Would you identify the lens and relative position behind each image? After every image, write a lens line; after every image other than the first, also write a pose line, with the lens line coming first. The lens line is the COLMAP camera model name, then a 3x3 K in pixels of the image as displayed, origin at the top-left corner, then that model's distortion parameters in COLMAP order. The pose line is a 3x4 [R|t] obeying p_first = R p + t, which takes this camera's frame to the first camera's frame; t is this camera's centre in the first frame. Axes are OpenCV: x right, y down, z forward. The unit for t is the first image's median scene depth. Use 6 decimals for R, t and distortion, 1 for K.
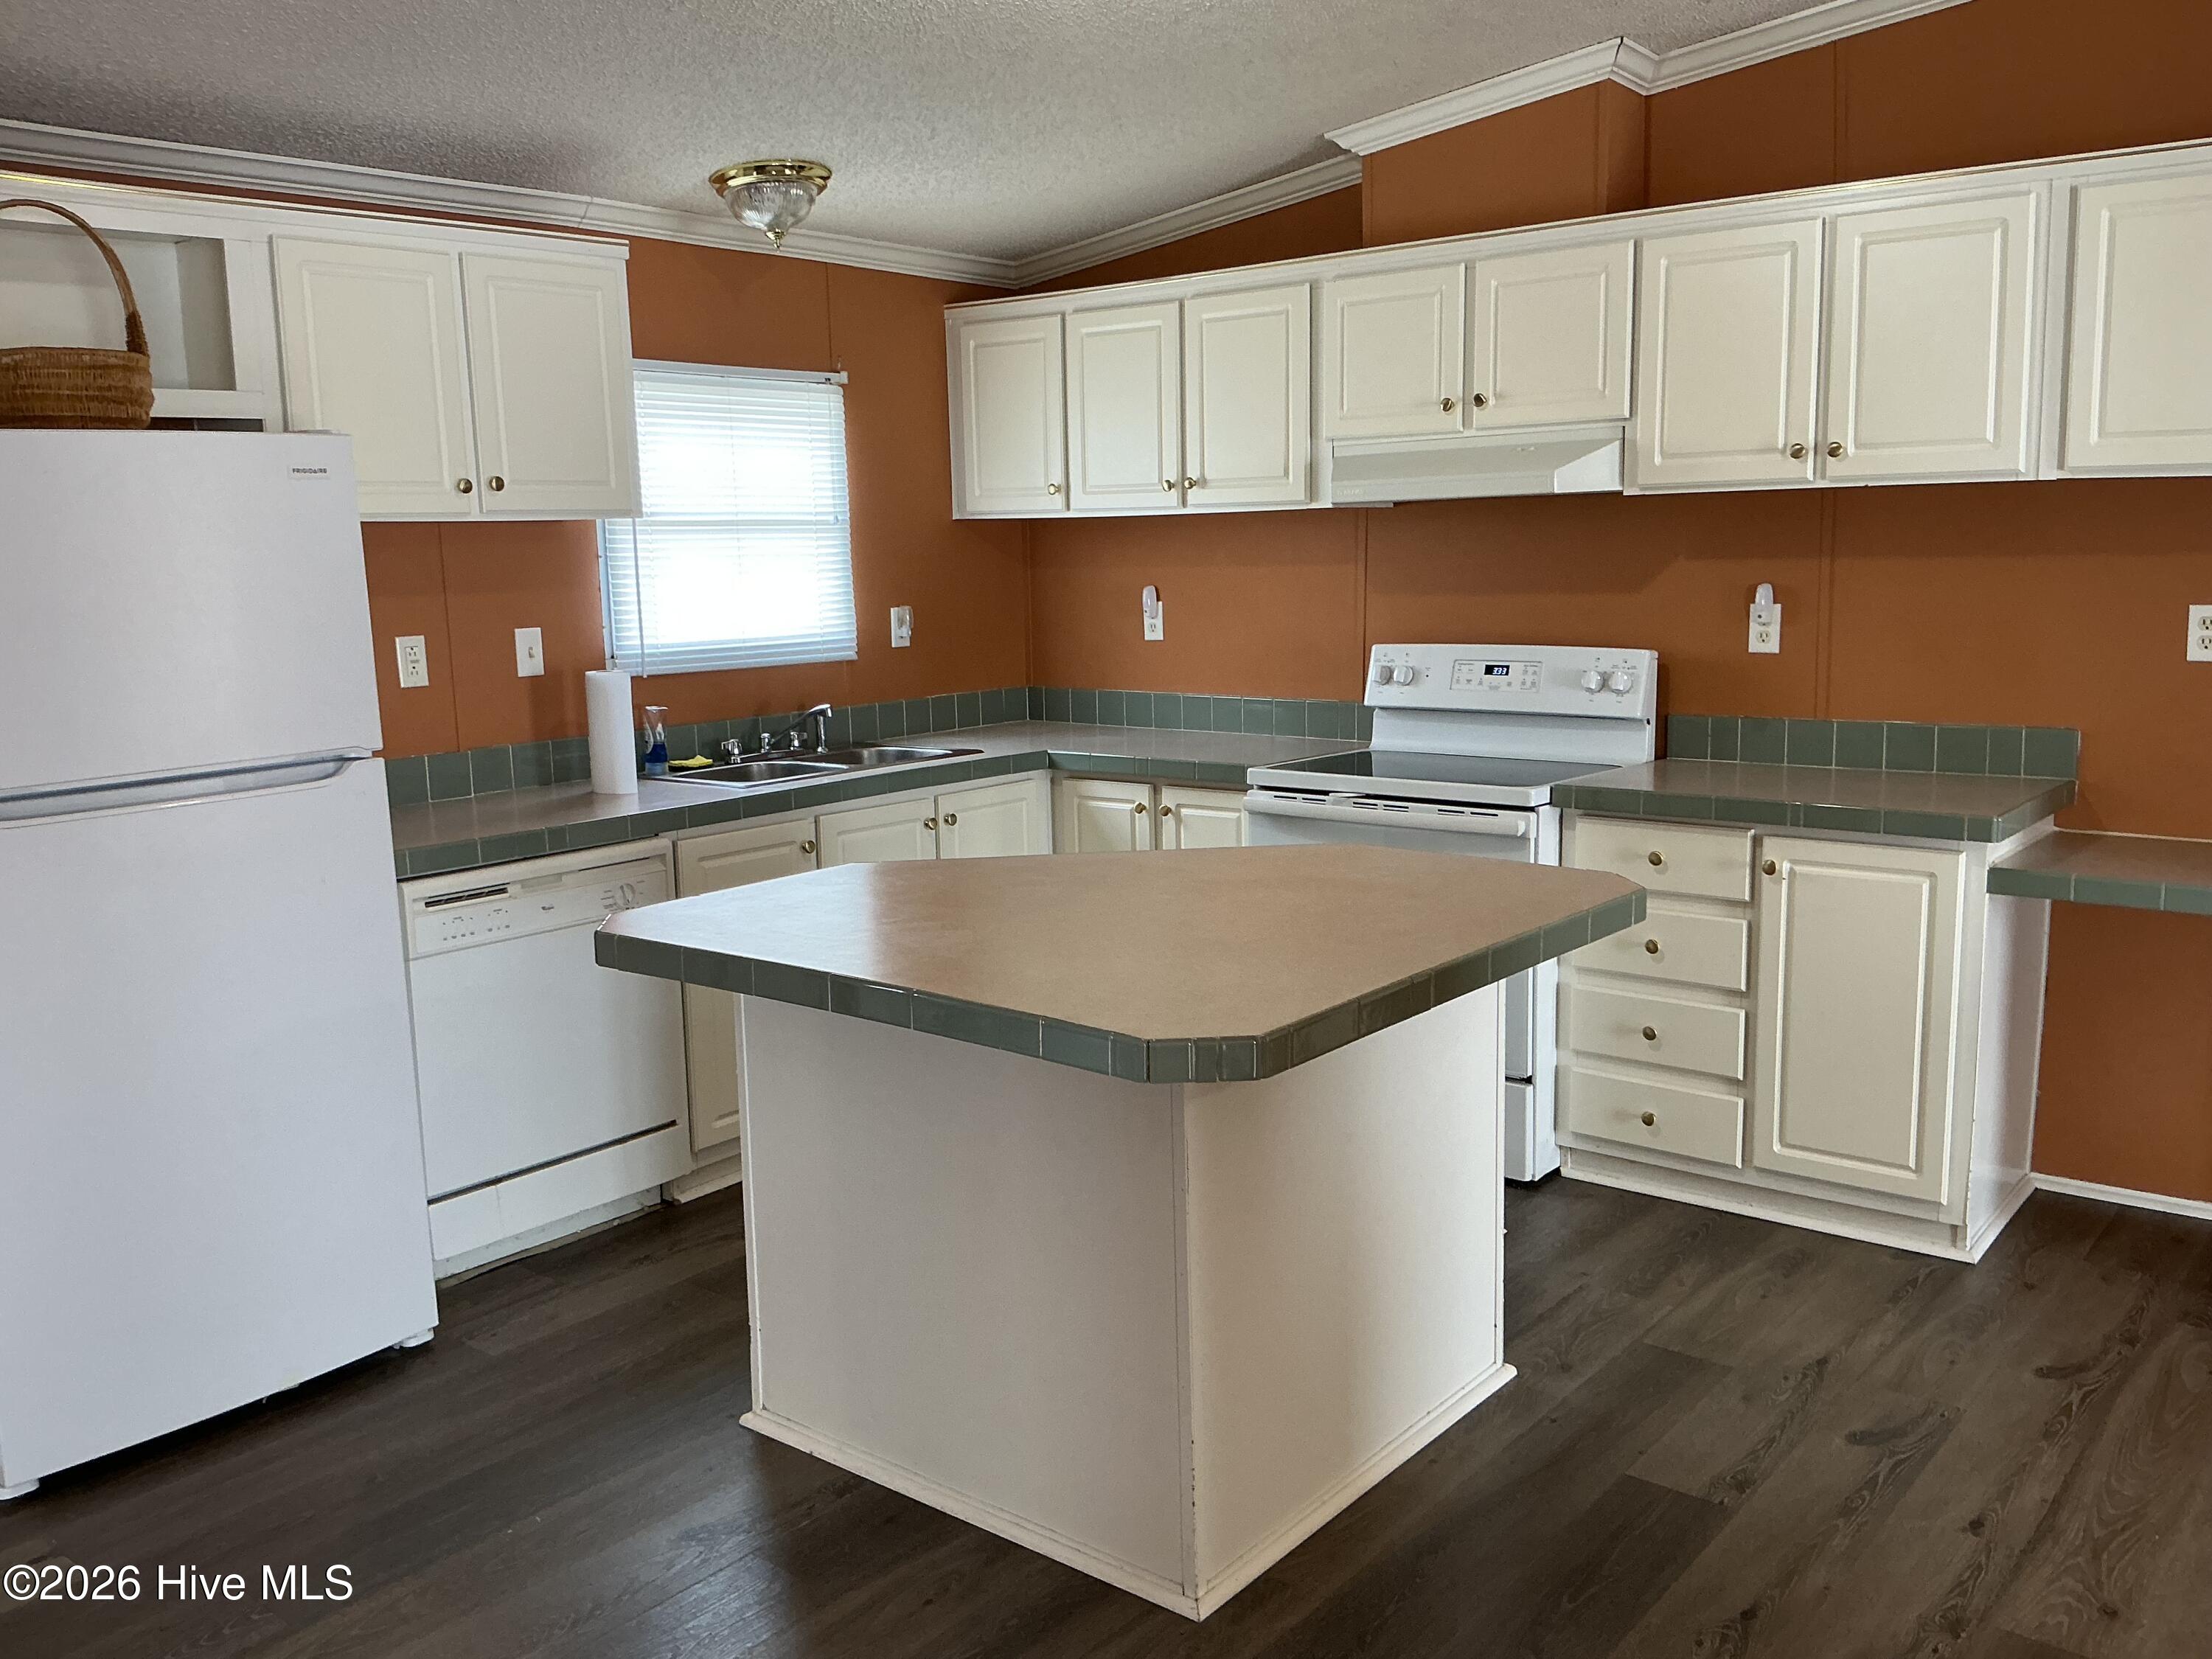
lens RADIAL K [[1866.6, 0, 1106.0], [0, 1866.6, 829.5], [0, 0, 1]] dist [0.130722, -0.294492]
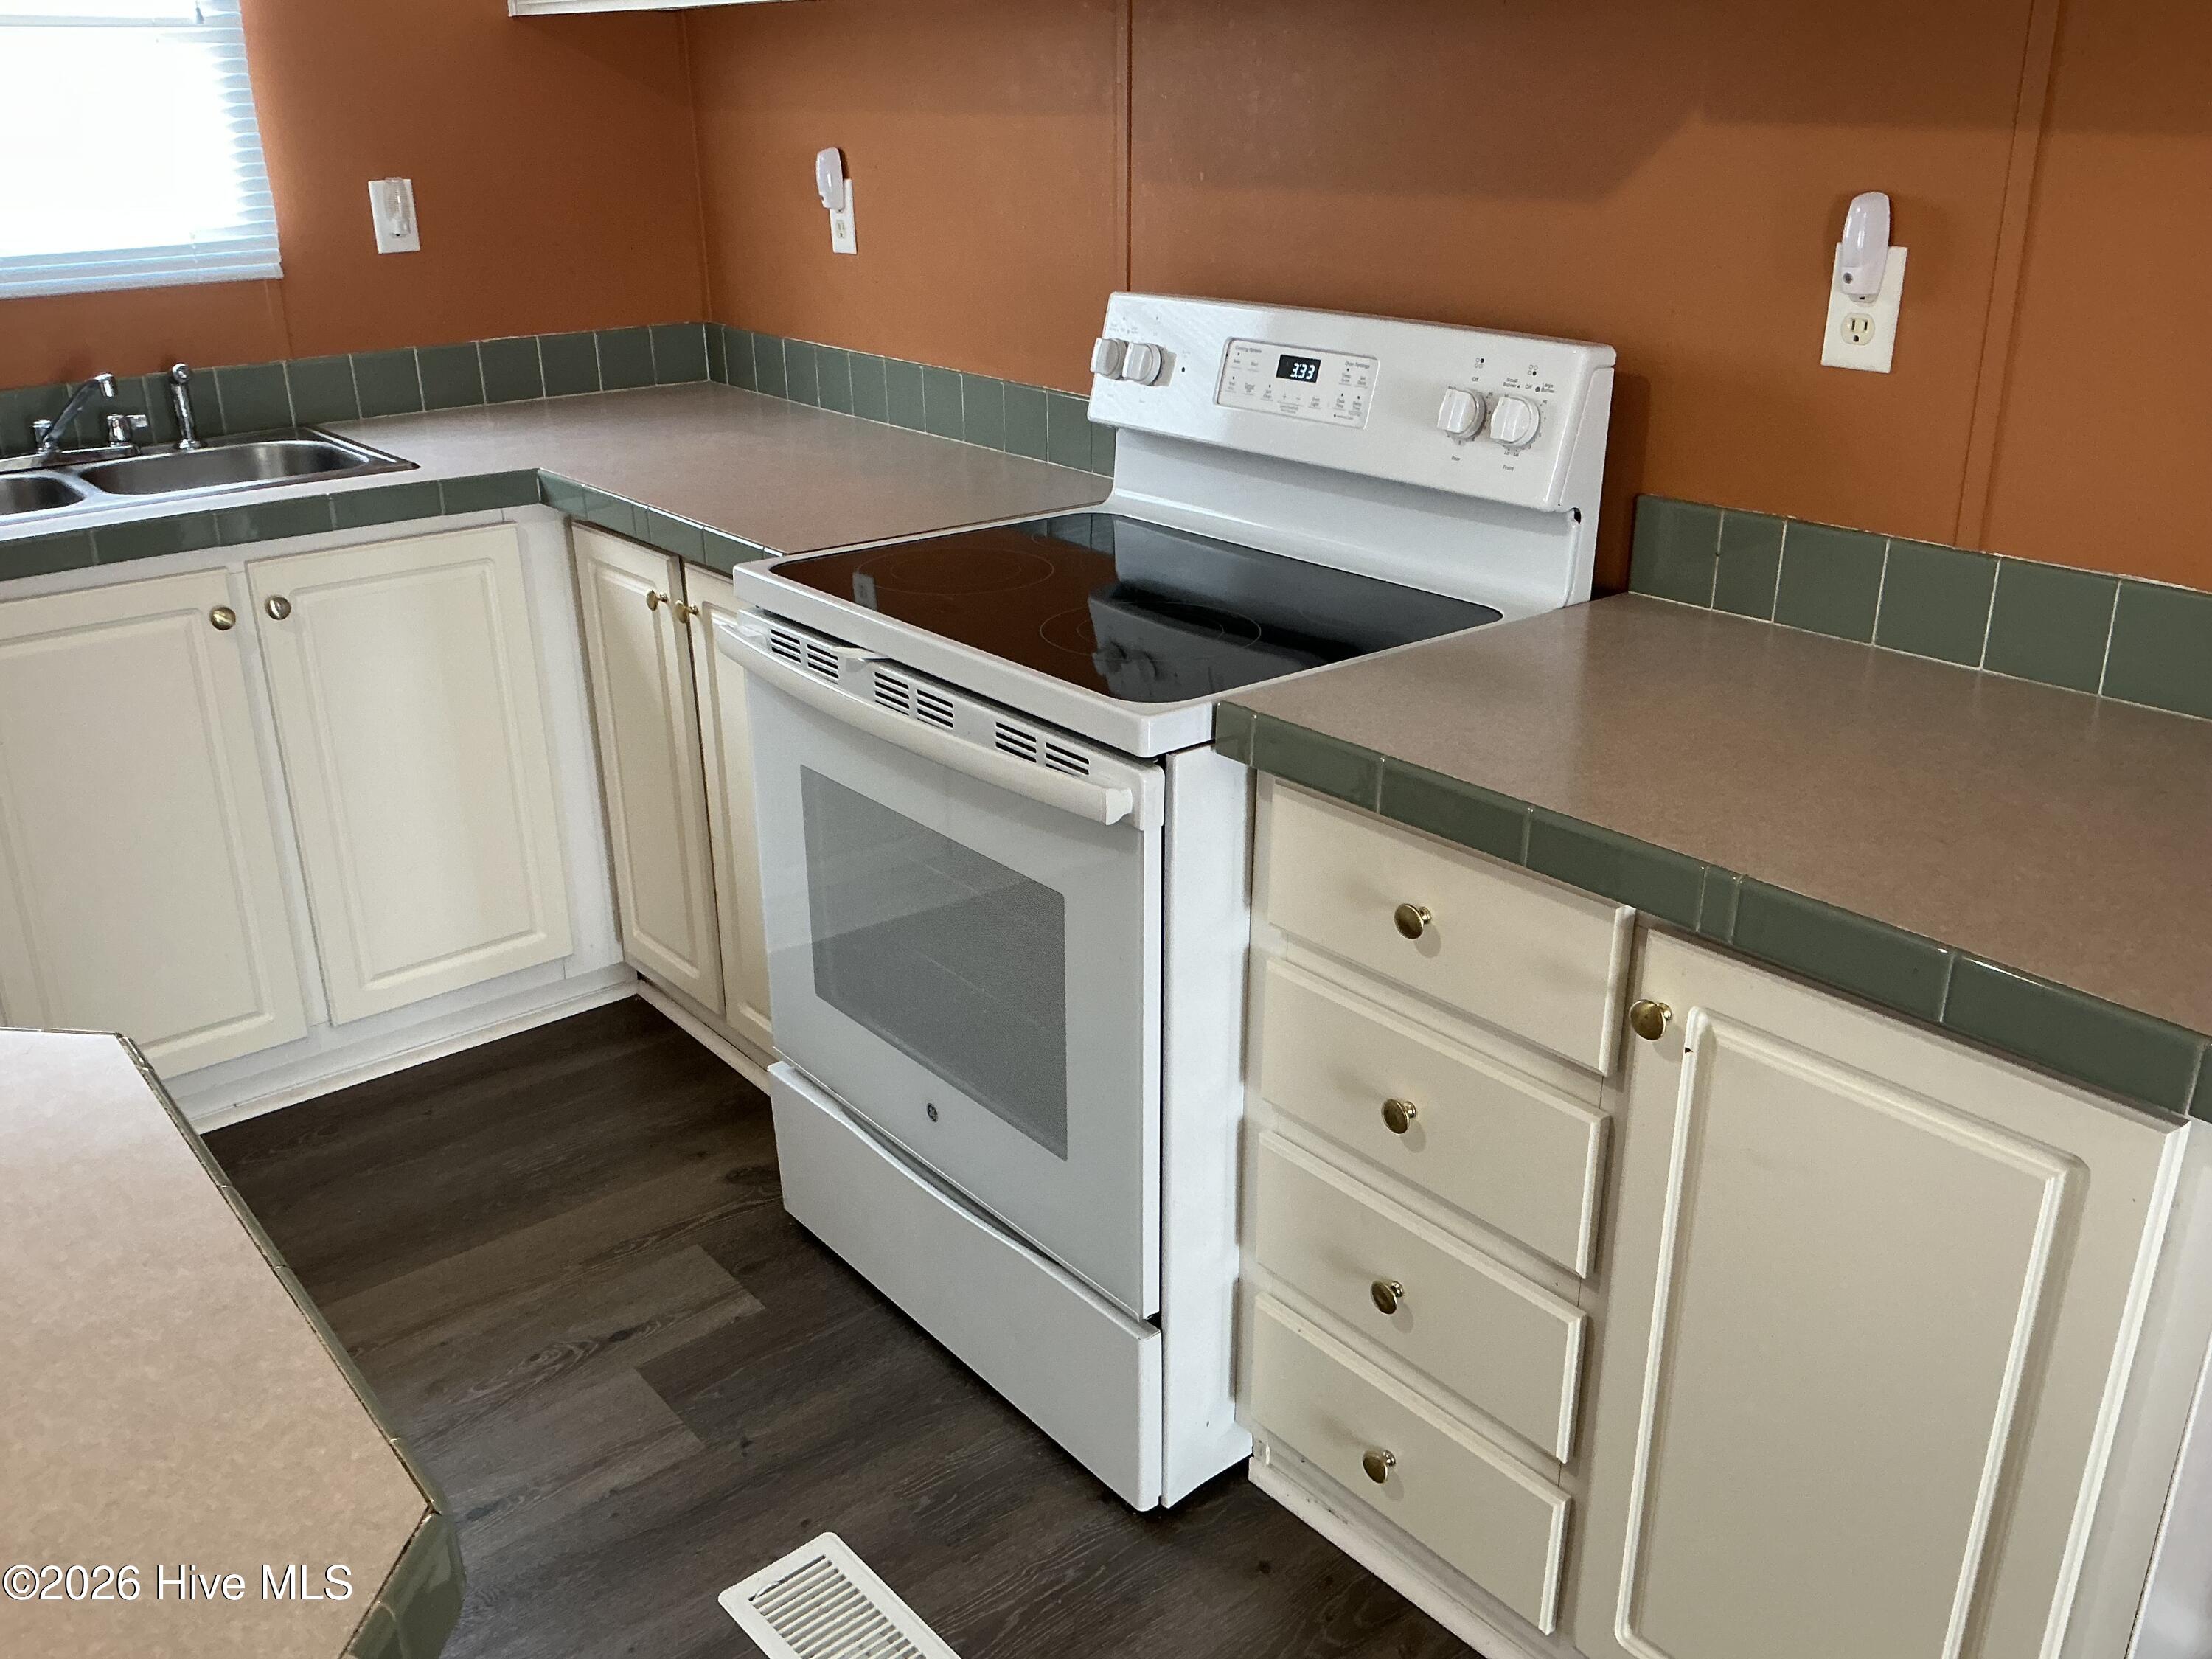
lens RADIAL K [[1831.5, 0, 1138.7], [0, 1831.5, 845.4], [0, 0, 1]] dist [0.113891, -0.227281]
pose [[0.982041, 0.084704, -0.168584, 0.266436], [-0.042167, 0.969489, 0.241482, -0.082205], [0.183895, -0.230036, 0.955649, 0.551021]]
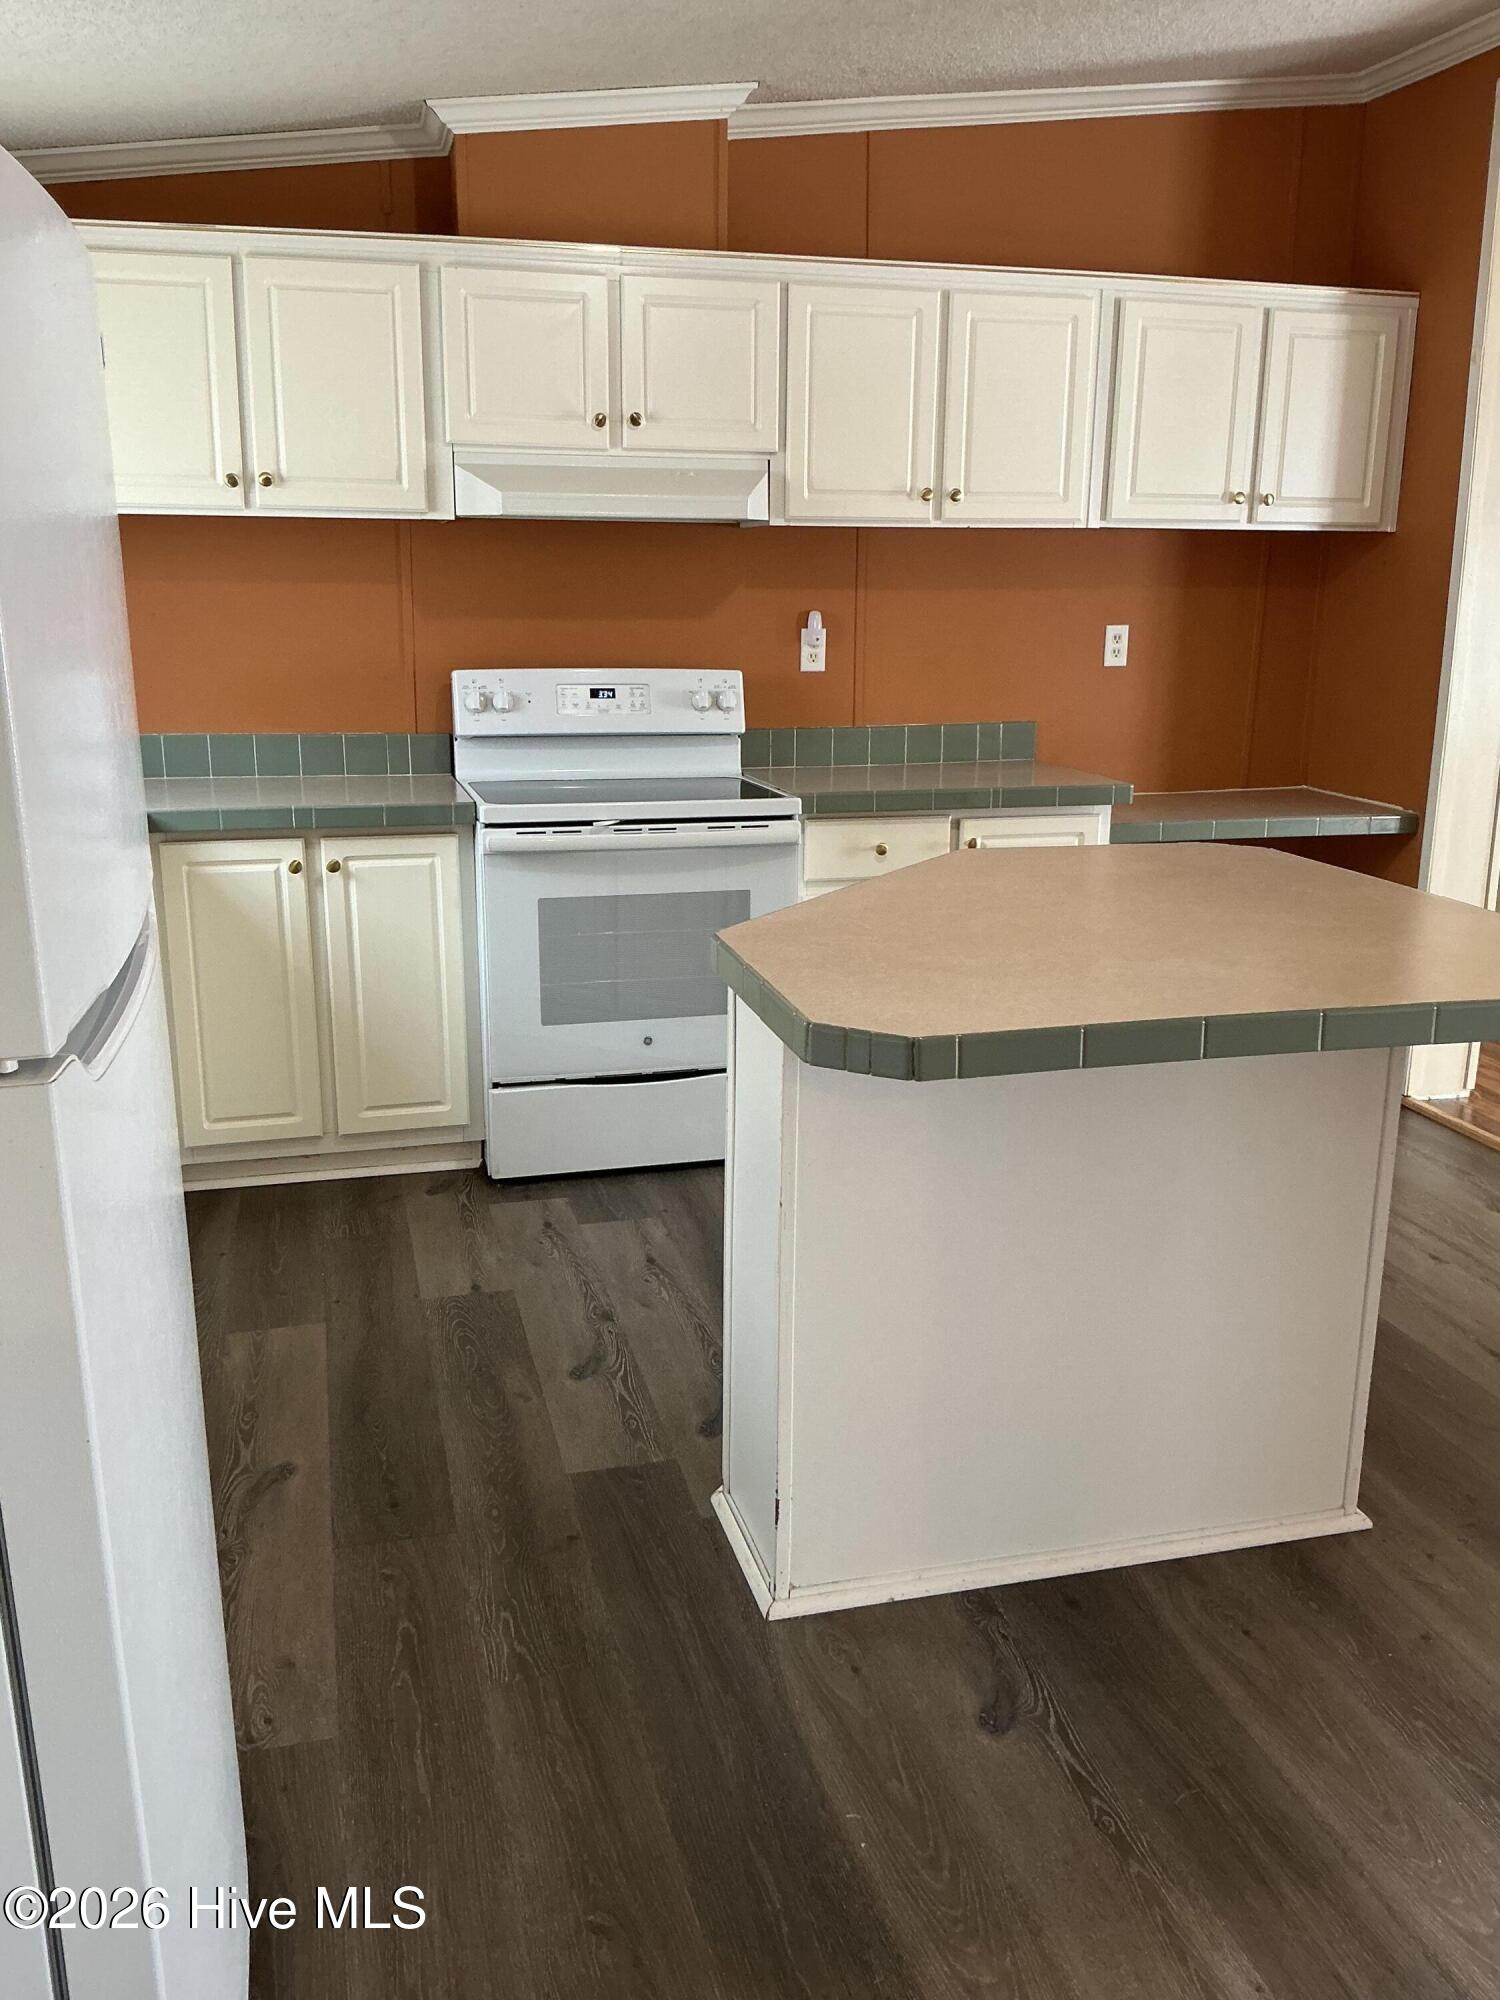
lens RADIAL K [[1687.7, 0, 820.8], [0, 1687.7, 1028.2], [0, 0, 1]] dist [0.130722, -0.294492]
pose [[0.563868, -0.187628, 0.804269, -0.528896], [0.106420, 0.982239, 0.154535, -0.037064], [-0.818980, -0.001547, 0.573820, 0.380779]]
